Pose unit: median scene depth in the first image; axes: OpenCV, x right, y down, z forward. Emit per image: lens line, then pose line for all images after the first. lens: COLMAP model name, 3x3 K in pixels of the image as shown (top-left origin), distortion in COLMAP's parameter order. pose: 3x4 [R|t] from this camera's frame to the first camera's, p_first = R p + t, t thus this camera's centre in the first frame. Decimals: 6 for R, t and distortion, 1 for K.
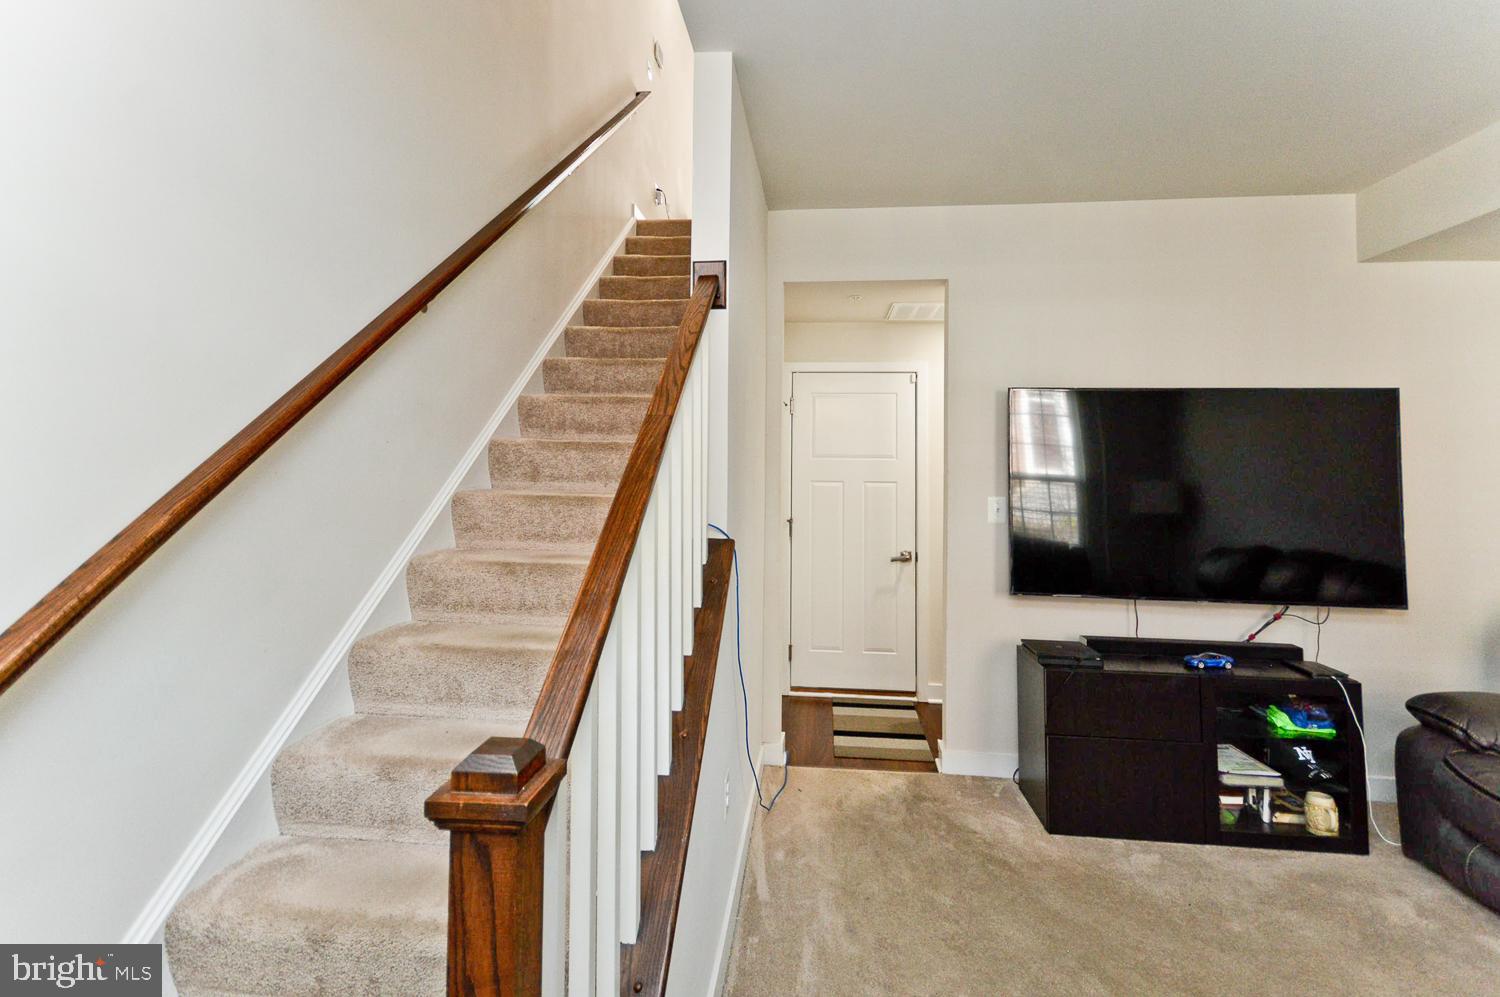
lens RADIAL K [[697.5, 0, 724.2], [0, 697.5, 438.2], [0, 0, 1]] dist [0.015518, -0.006794]
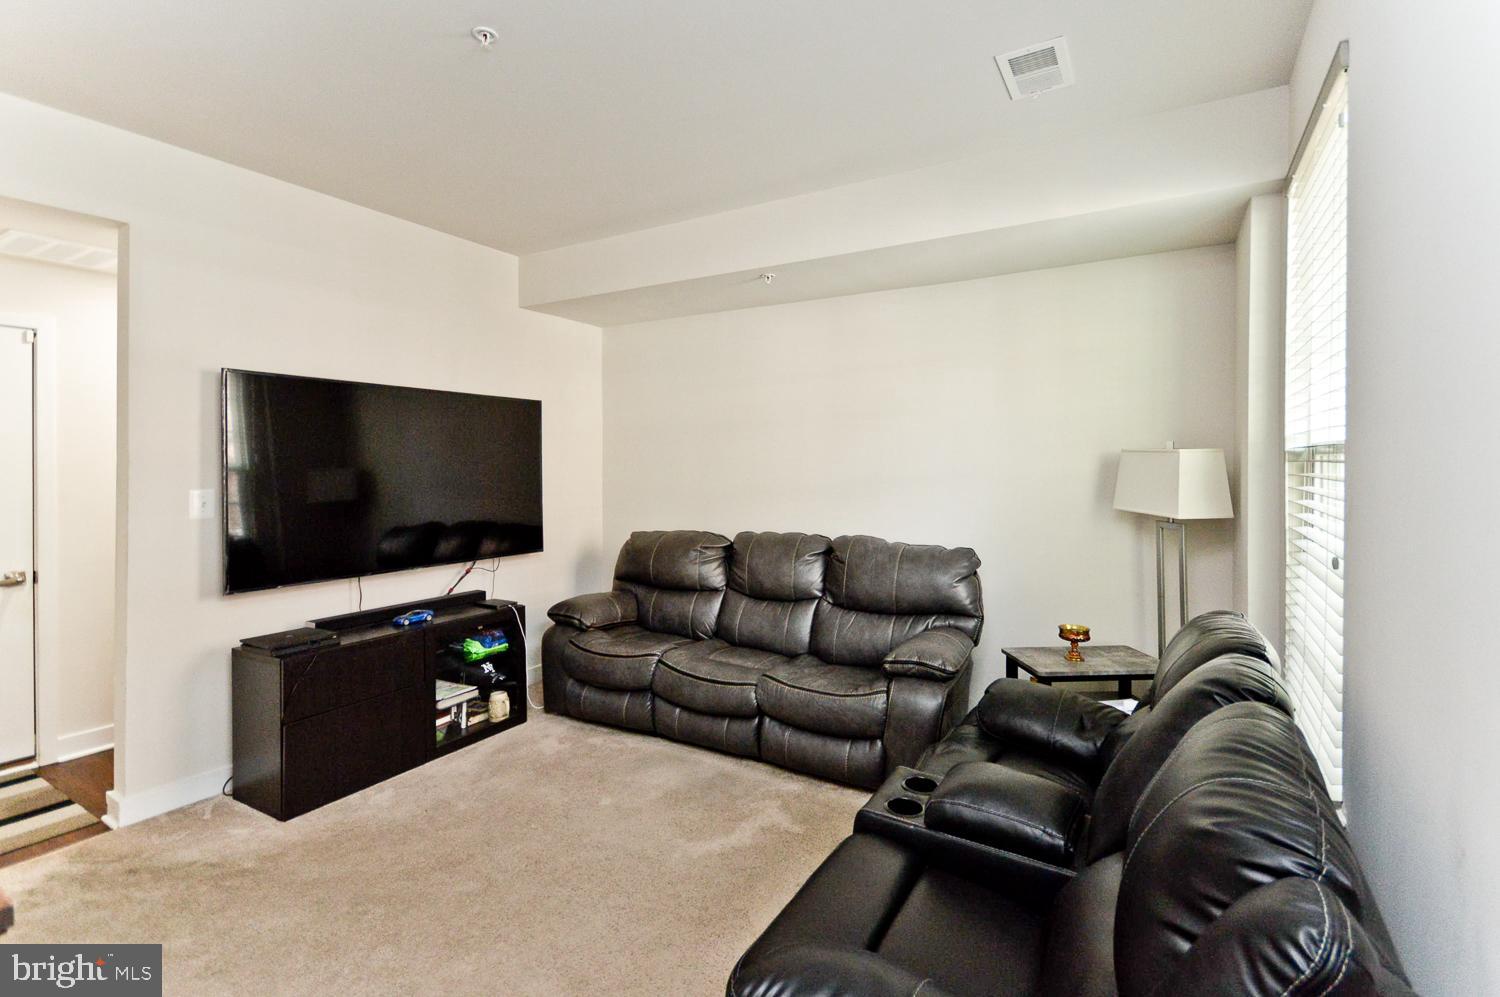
lens RADIAL K [[697.5, 0, 746.9], [0, 697.5, 461.4], [0, 0, 1]] dist [0.015518, -0.006794]
pose [[0.419941, -0.008568, 0.907511, -0.172562], [-0.034465, 0.999084, 0.025381, 0.002286], [-0.906897, -0.041936, 0.419261, 0.003100]]
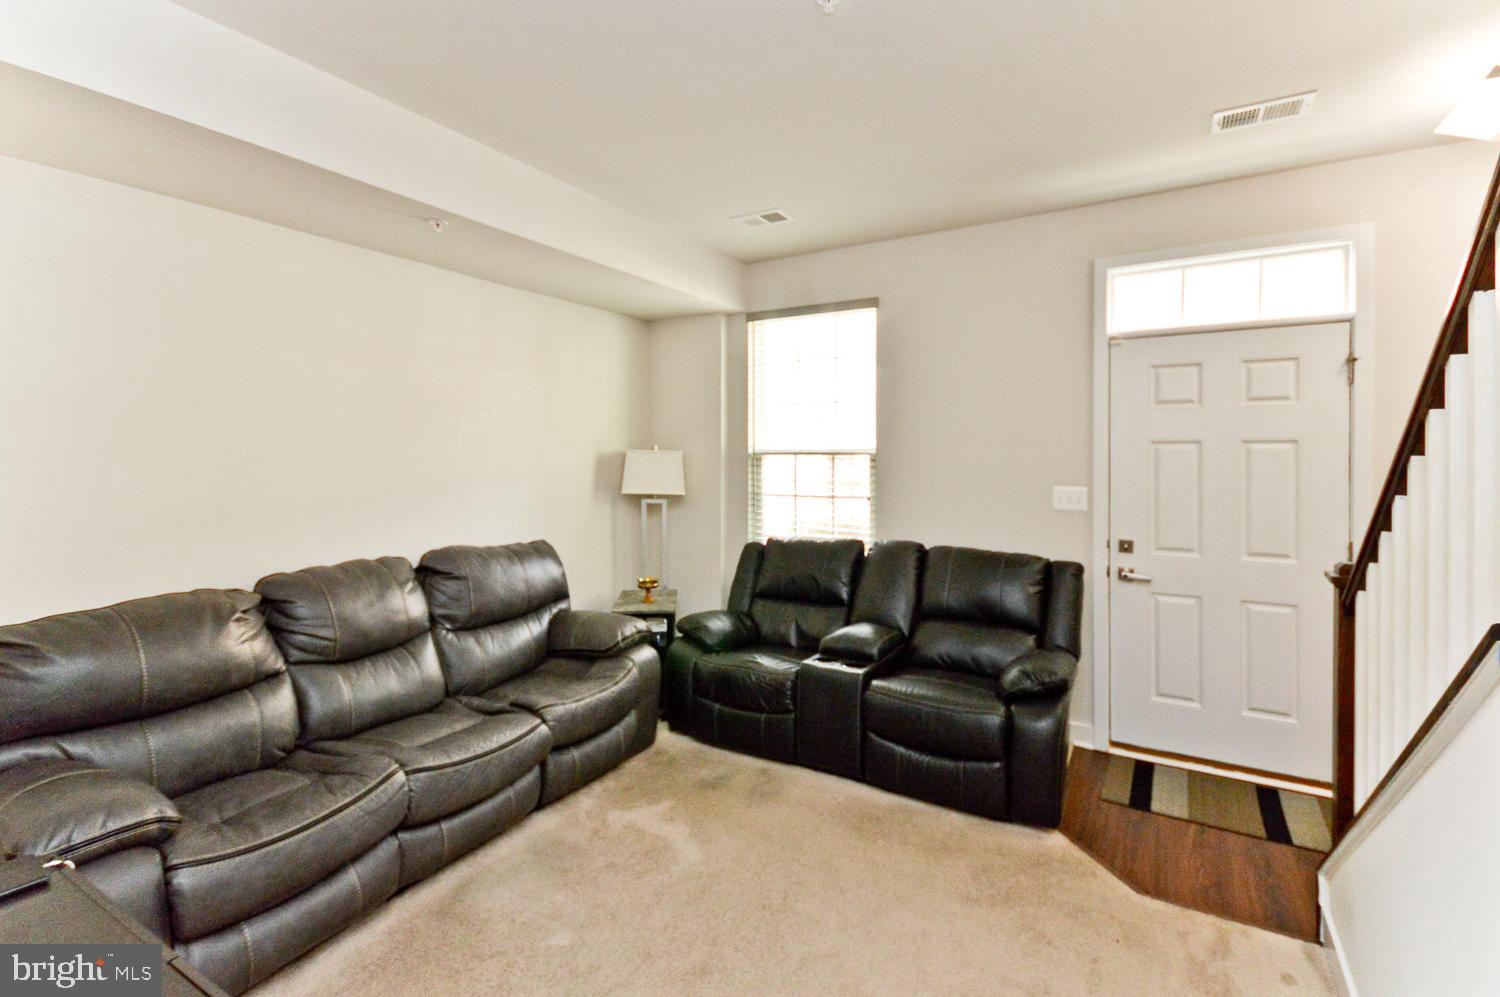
lens RADIAL K [[697.5, 0, 733.2], [0, 697.5, 453.2], [0, 0, 1]] dist [0.015518, -0.006794]
pose [[-0.904196, -0.006712, 0.427065, 0.147622], [-0.021901, 0.999290, -0.030664, 0.033502], [-0.426556, -0.037079, -0.903701, 1.074804]]
